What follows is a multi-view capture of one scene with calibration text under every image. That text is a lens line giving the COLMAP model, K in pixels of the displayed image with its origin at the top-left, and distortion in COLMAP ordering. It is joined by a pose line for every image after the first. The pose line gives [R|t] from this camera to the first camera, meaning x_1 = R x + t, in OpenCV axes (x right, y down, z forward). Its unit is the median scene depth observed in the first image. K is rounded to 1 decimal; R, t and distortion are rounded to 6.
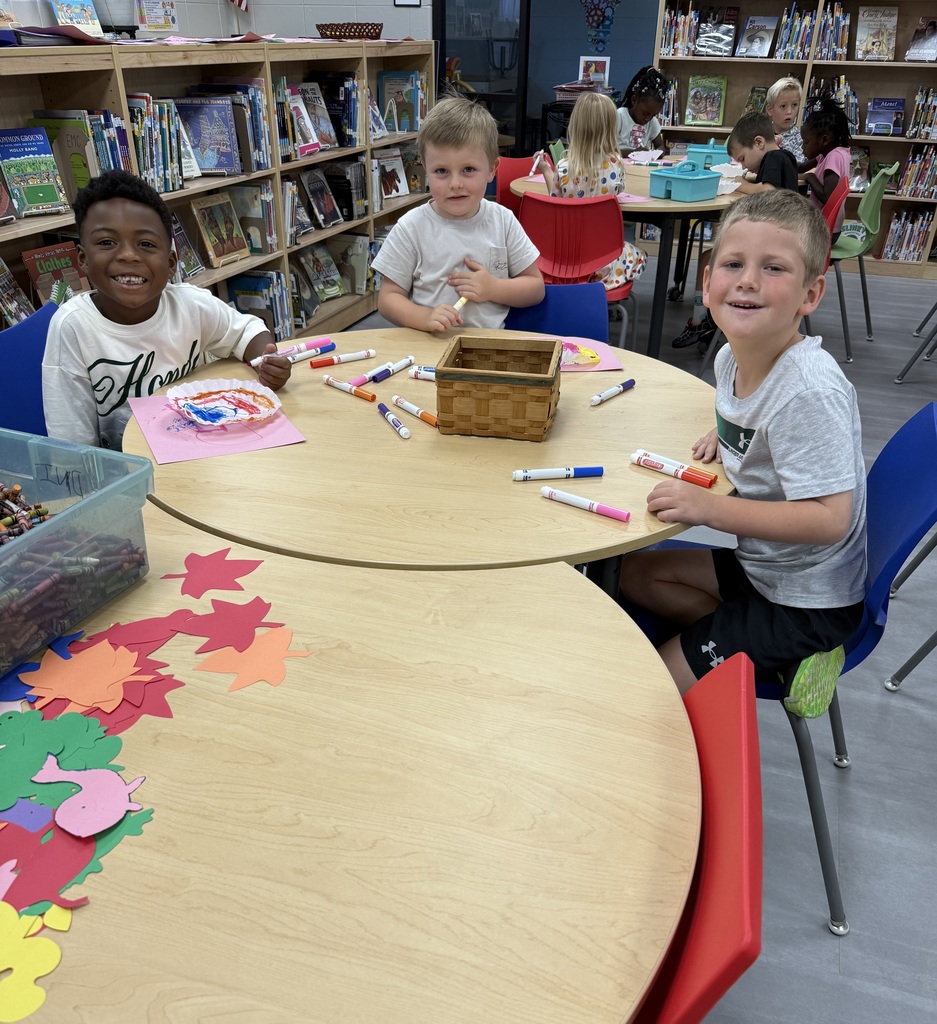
lens RADIAL K [[871.3, 0, 482.6], [0, 871.3, 600.1], [0, 0, 1]] dist [-0.008656, -0.000225]
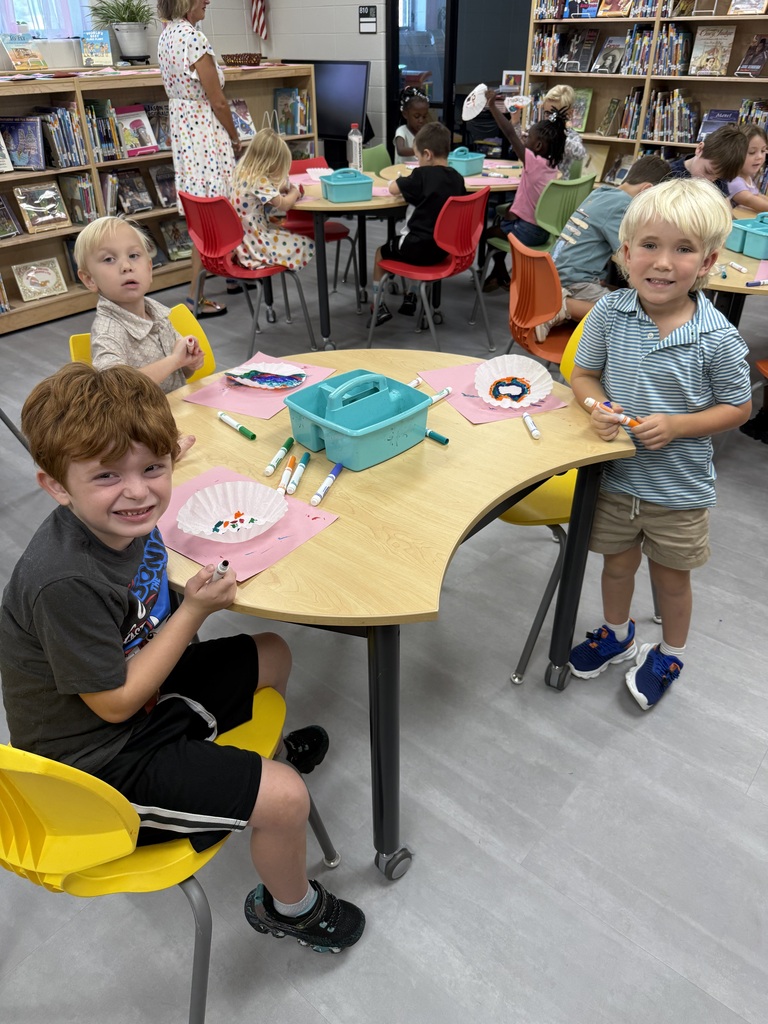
lens RADIAL K [[719.7, 0, 384.0], [0, 719.7, 512.0], [0, 0, 1]] dist [-0.019279, 0.004815]
pose [[0.935054, 0.177523, -0.306853, 0.452851], [-0.175198, 0.983899, 0.035341, -0.046035], [0.308186, 0.020715, 0.951101, 0.038042]]
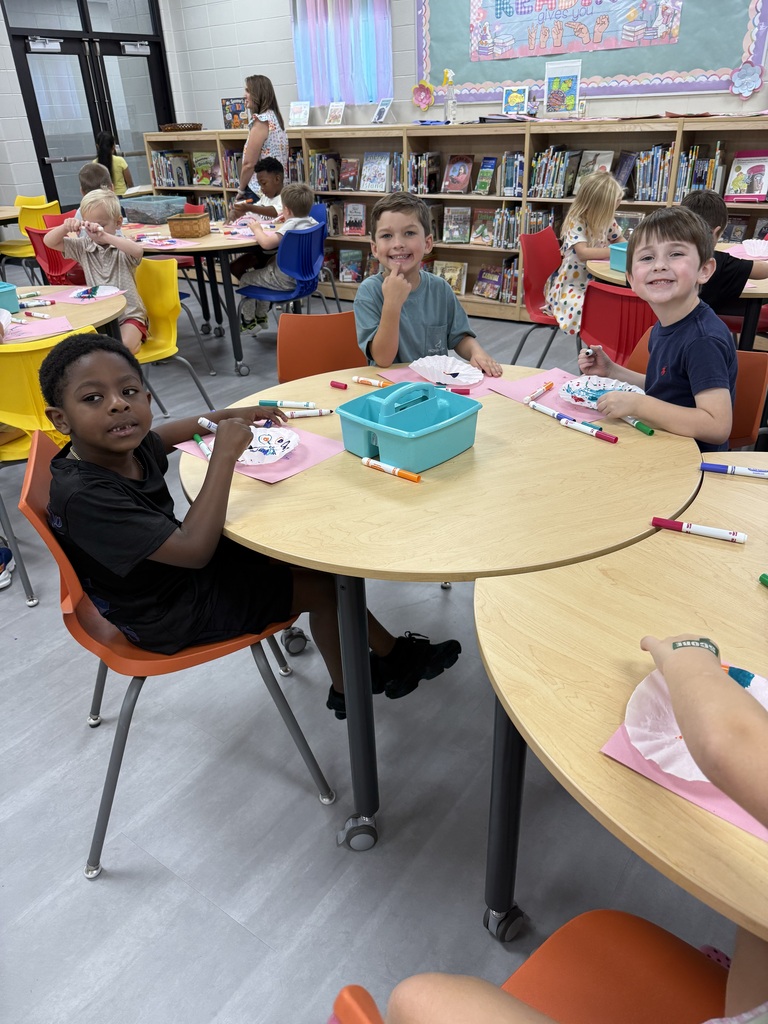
lens RADIAL K [[719.7, 0, 384.0], [0, 719.7, 512.0], [0, 0, 1]] dist [-0.019279, 0.004815]
pose [[-0.280549, 0.454914, -0.845190, 0.763121], [-0.500709, 0.681885, 0.533220, -0.372486], [0.818891, 0.572788, 0.036477, 0.594395]]
